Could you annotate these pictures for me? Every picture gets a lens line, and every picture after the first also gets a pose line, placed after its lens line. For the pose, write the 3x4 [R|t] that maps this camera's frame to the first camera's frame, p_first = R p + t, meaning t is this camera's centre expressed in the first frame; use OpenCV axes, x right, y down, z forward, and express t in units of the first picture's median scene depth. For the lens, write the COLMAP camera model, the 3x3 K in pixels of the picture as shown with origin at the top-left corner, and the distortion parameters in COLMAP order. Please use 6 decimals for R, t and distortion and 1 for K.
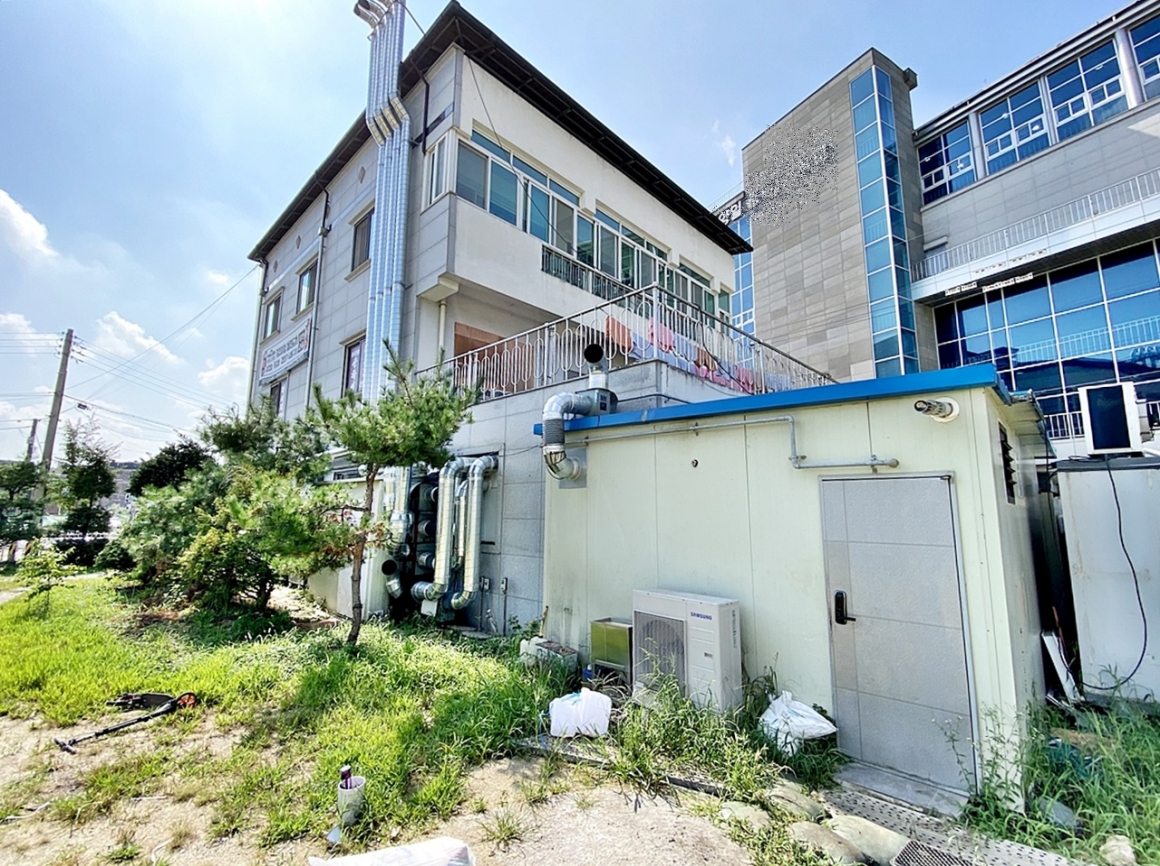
lens RADIAL K [[509.8, 0, 584.7], [0, 509.8, 430.4], [0, 0, 1]] dist [0.020402, -0.020670]
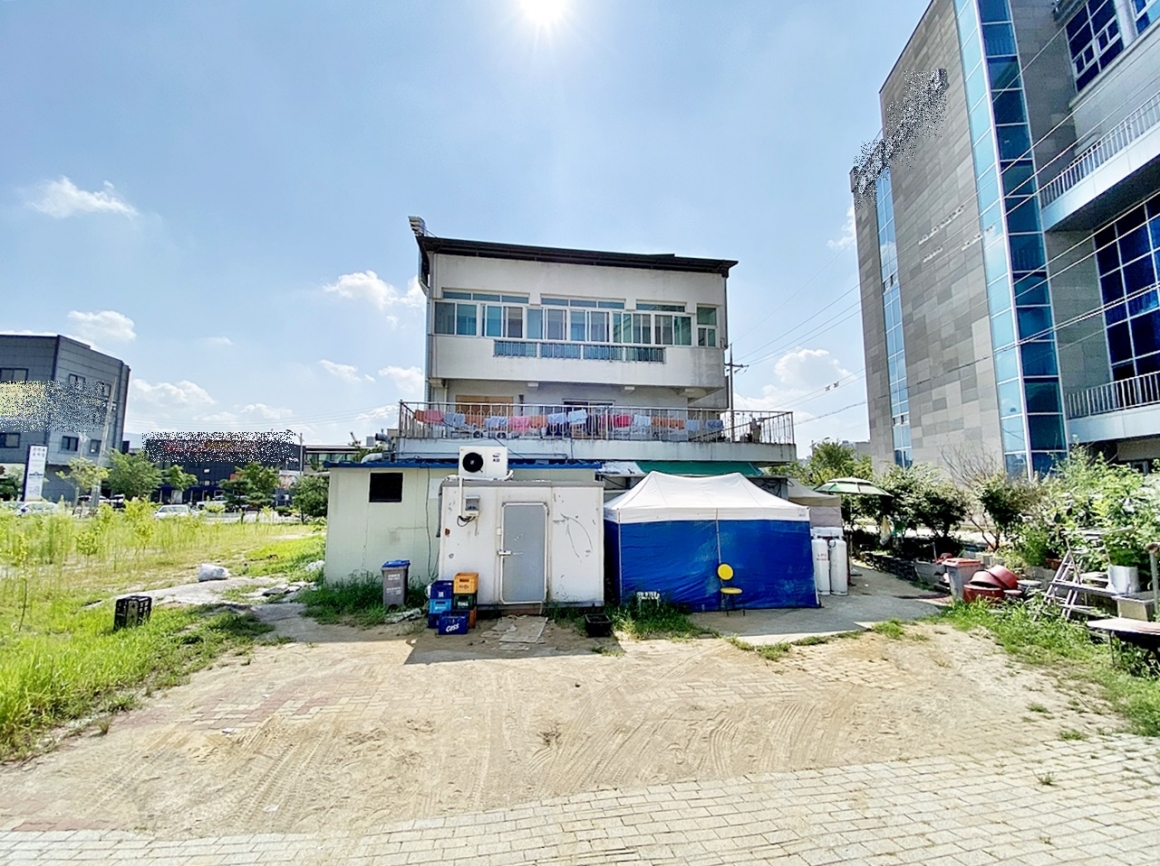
lens RADIAL K [[509.8, 0, 584.7], [0, 509.8, 430.4], [0, 0, 1]] dist [0.020402, -0.020670]
pose [[0.796904, -0.080876, -0.598668, 0.841537], [0.102566, 0.994724, 0.002149, -0.030104], [0.595336, -0.063115, 0.800994, -0.137685]]
